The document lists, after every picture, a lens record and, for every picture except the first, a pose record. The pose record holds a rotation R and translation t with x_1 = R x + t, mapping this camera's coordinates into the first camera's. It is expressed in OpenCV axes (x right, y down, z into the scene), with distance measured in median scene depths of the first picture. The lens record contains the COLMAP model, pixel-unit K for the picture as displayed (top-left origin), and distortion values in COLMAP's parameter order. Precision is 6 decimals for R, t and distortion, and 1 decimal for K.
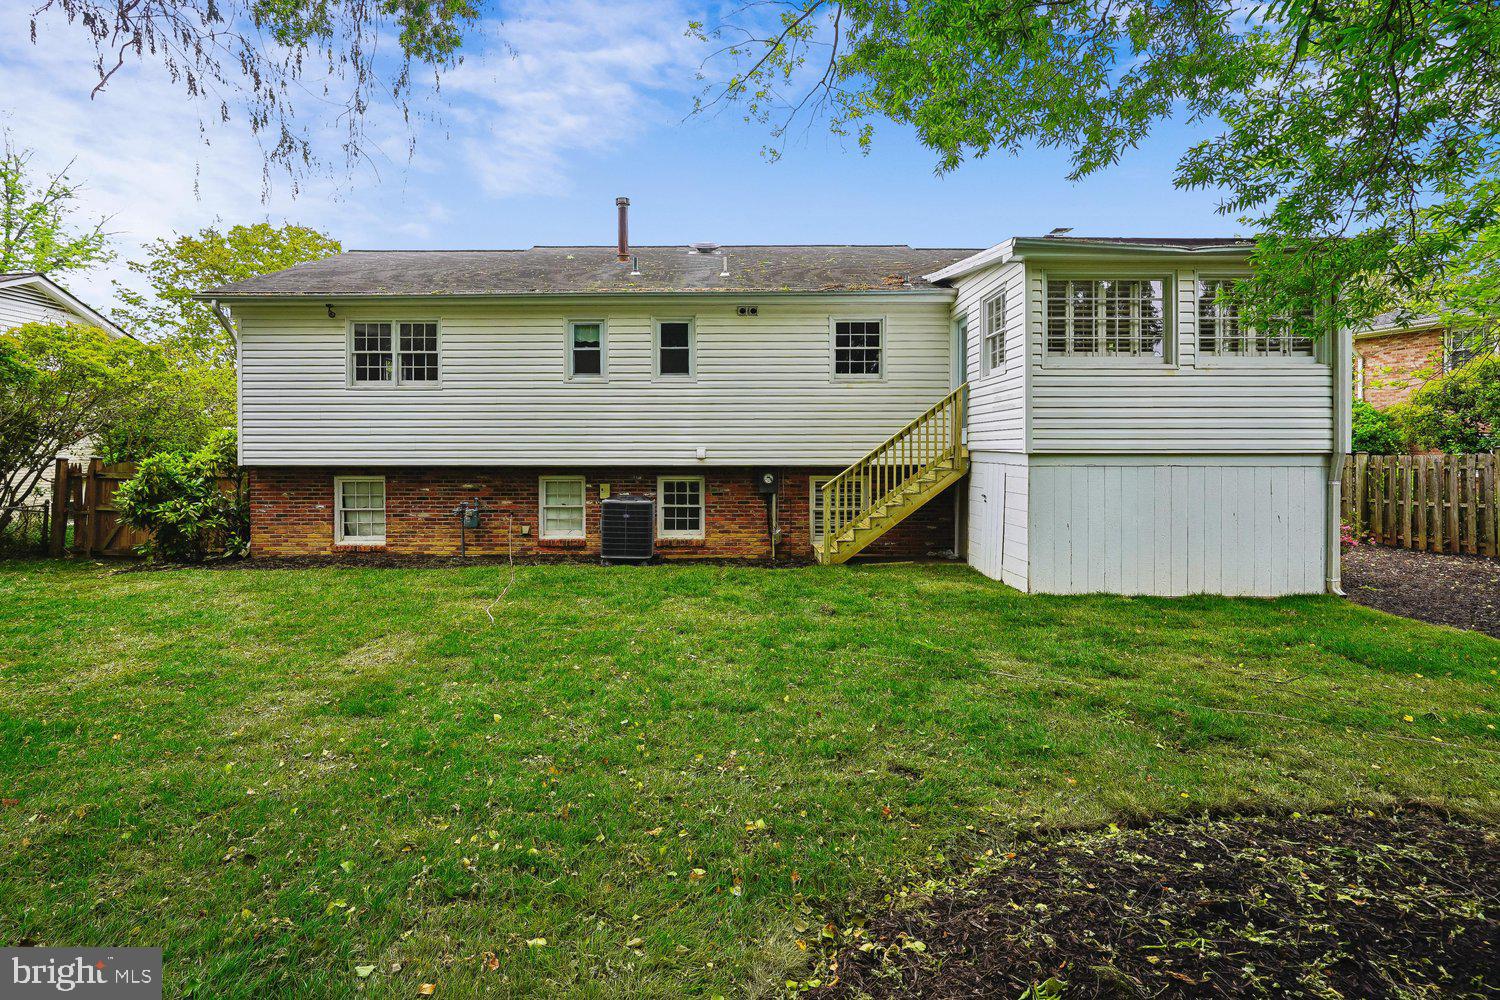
lens RADIAL K [[734.8, 0, 741.3], [0, 734.8, 464.9], [0, 0, 1]] dist [-0.016891, 0.010166]
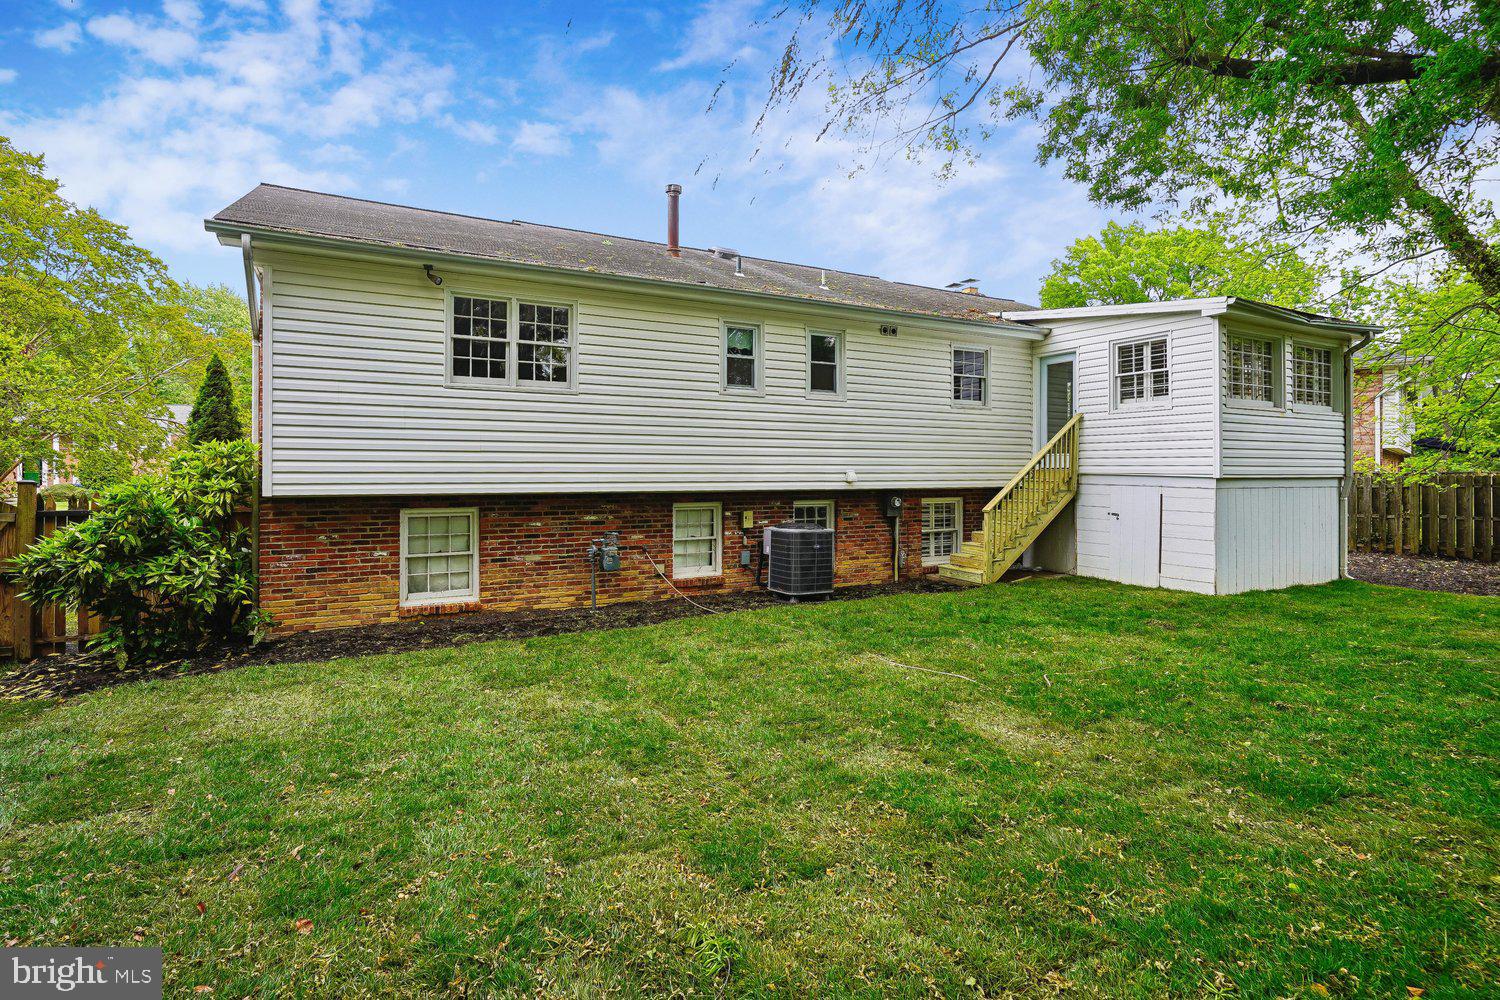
lens RADIAL K [[734.8, 0, 741.3], [0, 734.8, 464.9], [0, 0, 1]] dist [-0.016891, 0.010166]
pose [[0.880594, 0.006149, 0.473831, -0.620085], [0.003962, 0.999785, -0.020338, -0.011767], [-0.473854, 0.019786, 0.880381, 0.234227]]
